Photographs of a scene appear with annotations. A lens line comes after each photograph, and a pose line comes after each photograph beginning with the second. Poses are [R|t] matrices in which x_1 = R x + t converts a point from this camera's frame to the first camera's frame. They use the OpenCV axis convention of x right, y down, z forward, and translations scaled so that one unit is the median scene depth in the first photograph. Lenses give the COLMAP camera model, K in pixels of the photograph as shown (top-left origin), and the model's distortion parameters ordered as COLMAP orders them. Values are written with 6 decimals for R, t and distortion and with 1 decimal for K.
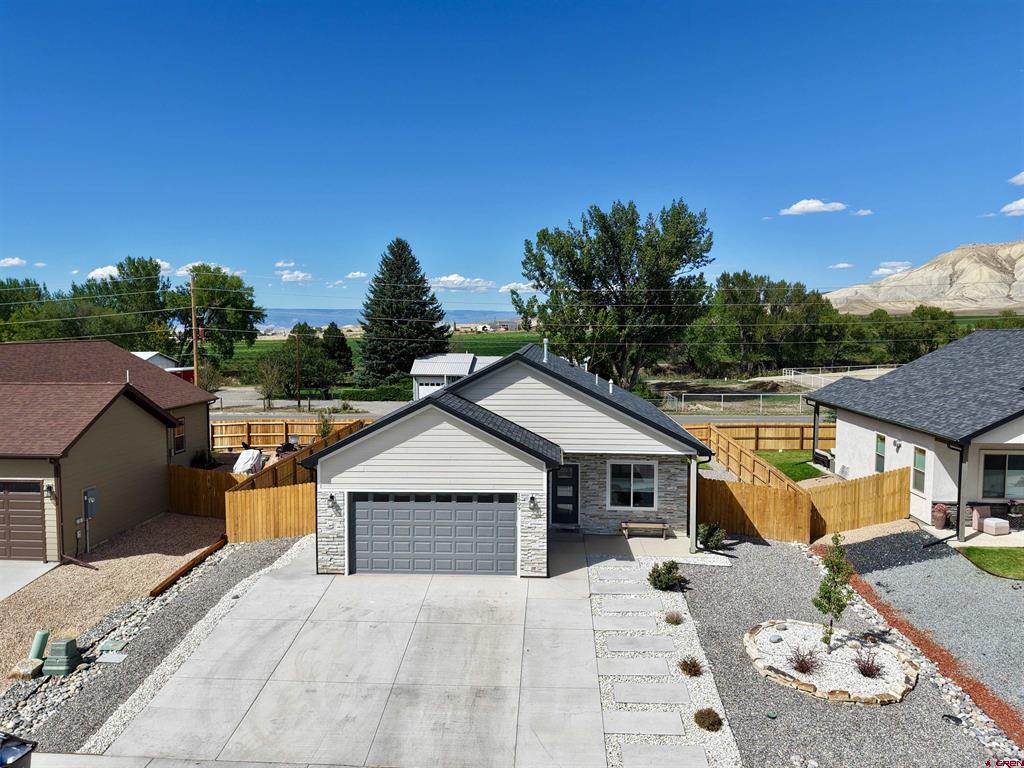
lens RADIAL K [[756.4, 0, 512.0], [0, 756.4, 384.0], [0, 0, 1]] dist [0.093081, -0.002444]
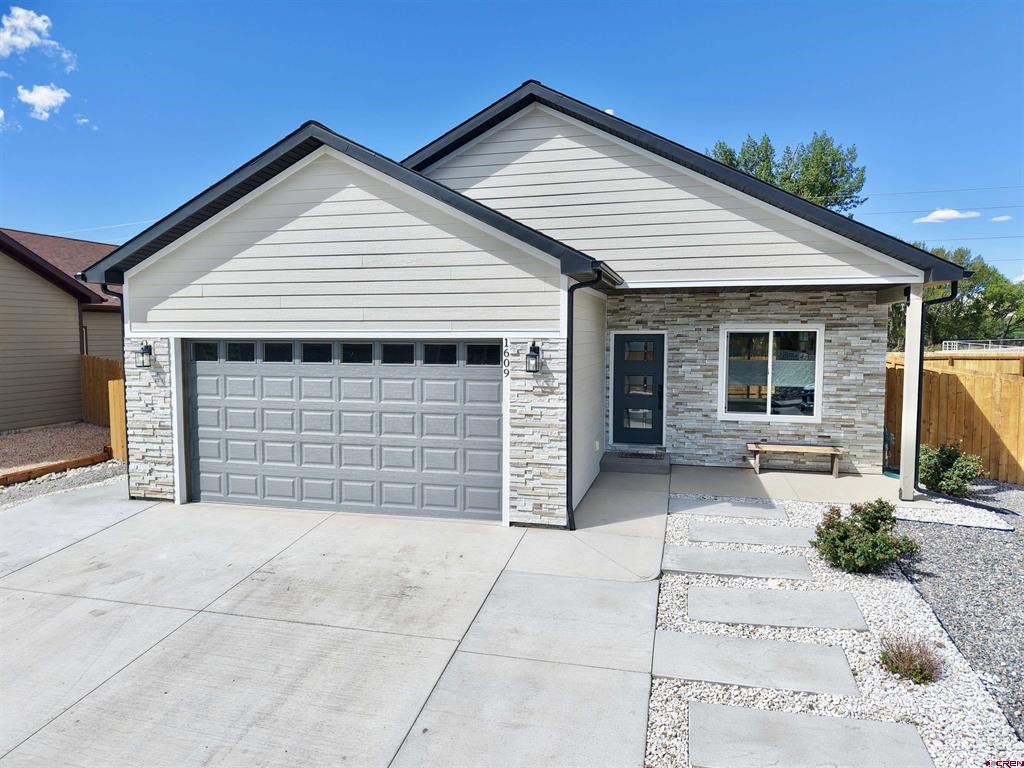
lens RADIAL K [[714.8, 0, 494.7], [0, 714.8, 365.2], [0, 0, 1]] dist [0.023625, -0.003863]
pose [[0.979700, 0.008257, -0.200299, 0.086362], [-0.010283, 0.999906, -0.009078, 0.161364], [0.200205, 0.010954, 0.979693, 0.575472]]
